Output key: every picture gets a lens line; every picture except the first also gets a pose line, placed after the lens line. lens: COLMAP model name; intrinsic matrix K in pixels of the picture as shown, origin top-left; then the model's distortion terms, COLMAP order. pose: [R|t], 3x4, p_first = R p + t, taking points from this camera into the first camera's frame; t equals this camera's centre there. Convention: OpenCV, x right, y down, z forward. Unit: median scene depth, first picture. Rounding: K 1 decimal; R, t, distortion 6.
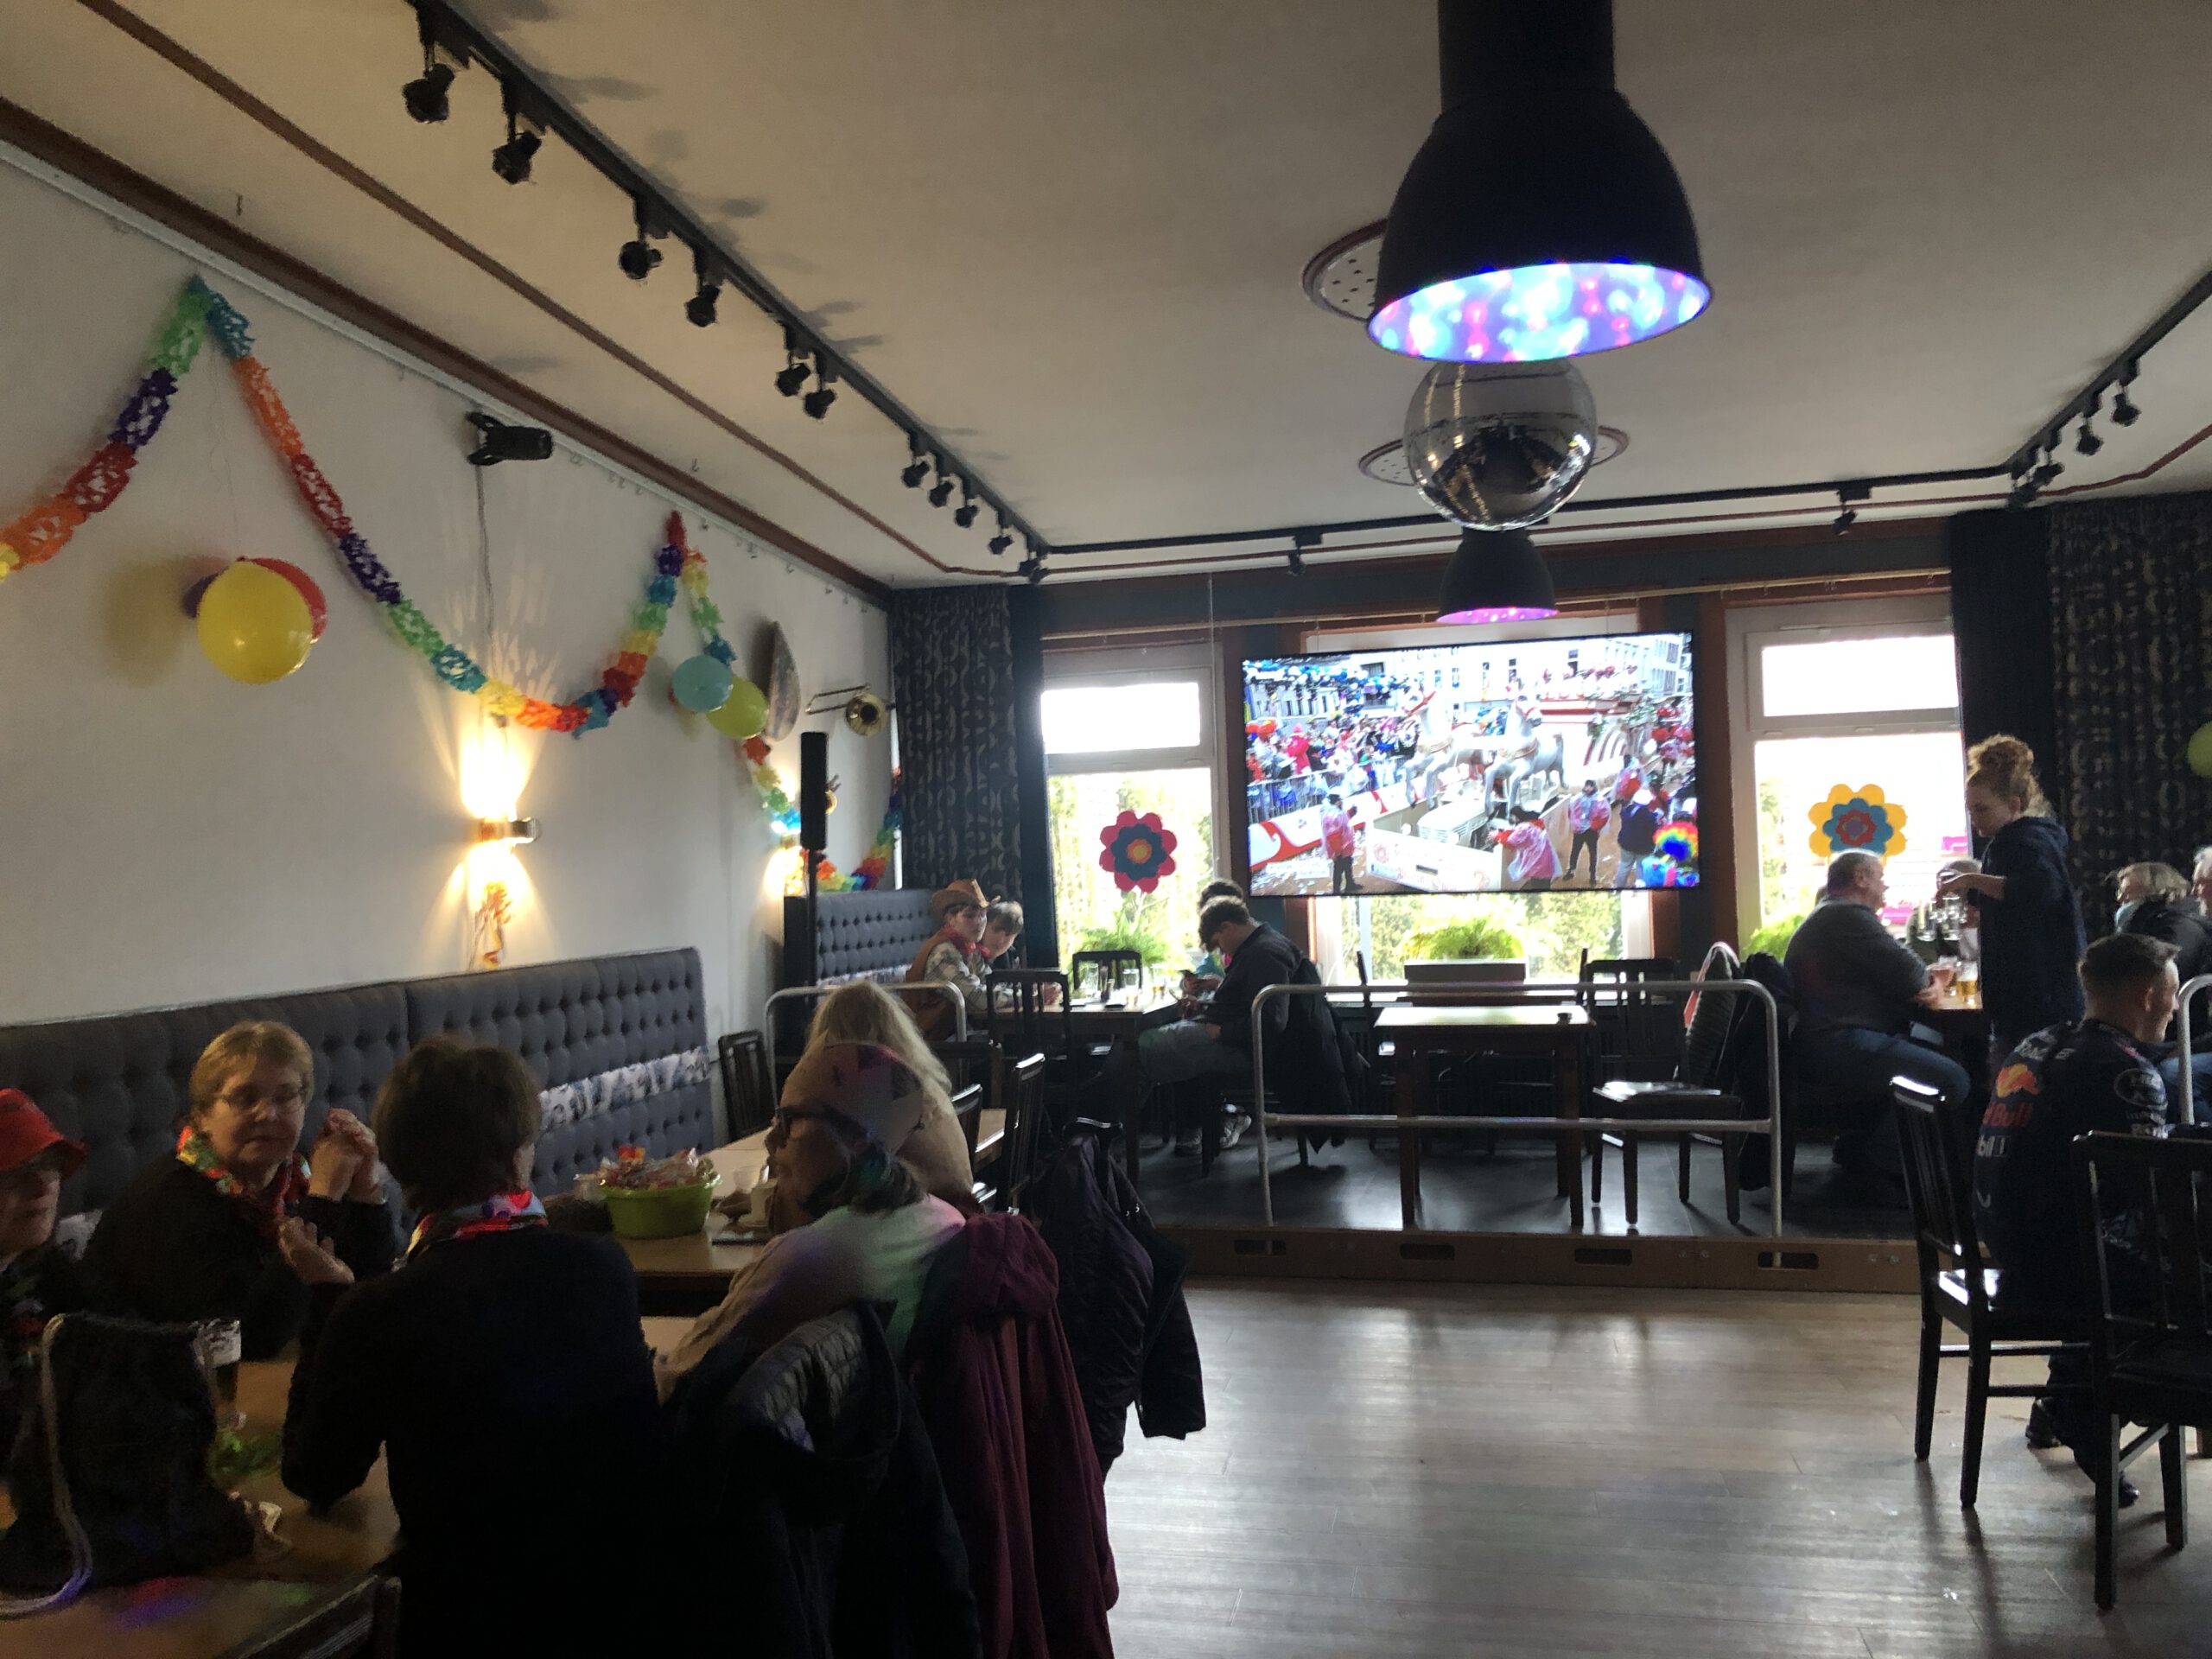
lens RADIAL K [[1731.1, 0, 1106.0], [0, 1731.1, 829.5], [0, 0, 1]] dist [-0.010798, -0.004678]
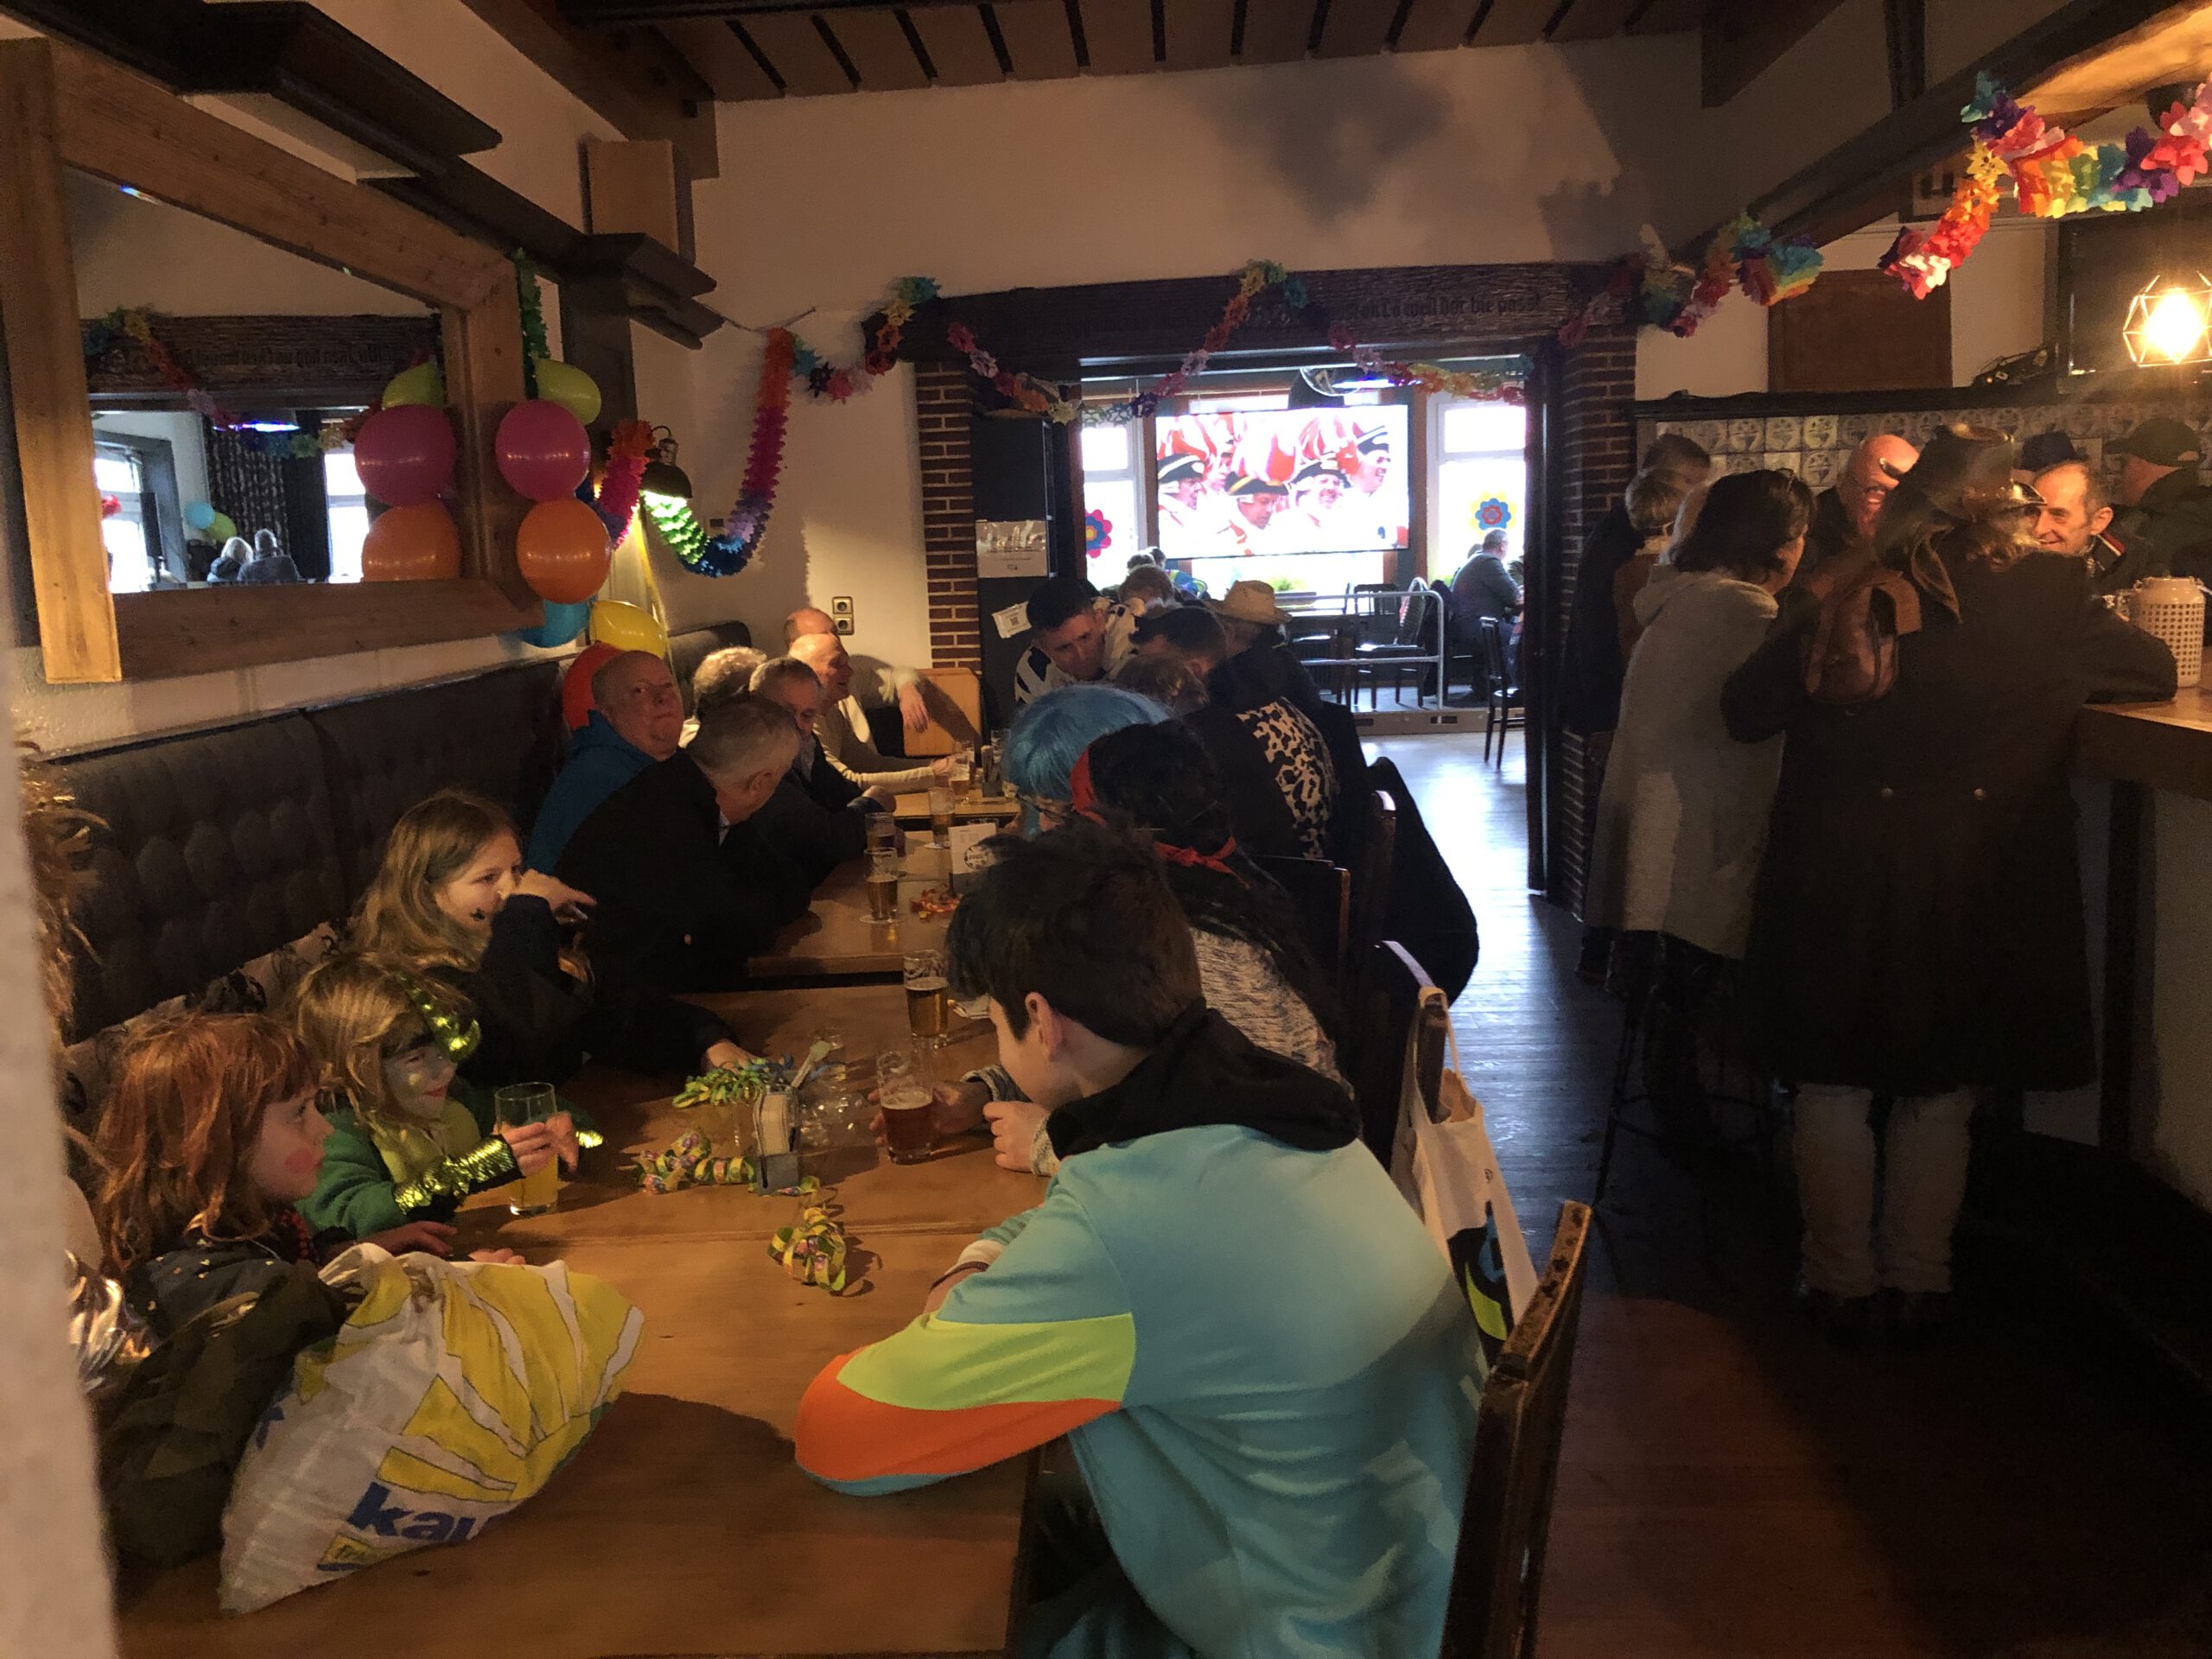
lens RADIAL K [[1837.4, 0, 1146.0], [0, 1837.4, 828.8], [0, 0, 1]] dist [0.000546, -0.004680]
pose [[0.981438, -0.040602, 0.187434, -0.351140], [0.008984, 0.985993, 0.166544, -0.000884], [-0.191570, -0.161768, 0.968056, -1.013206]]
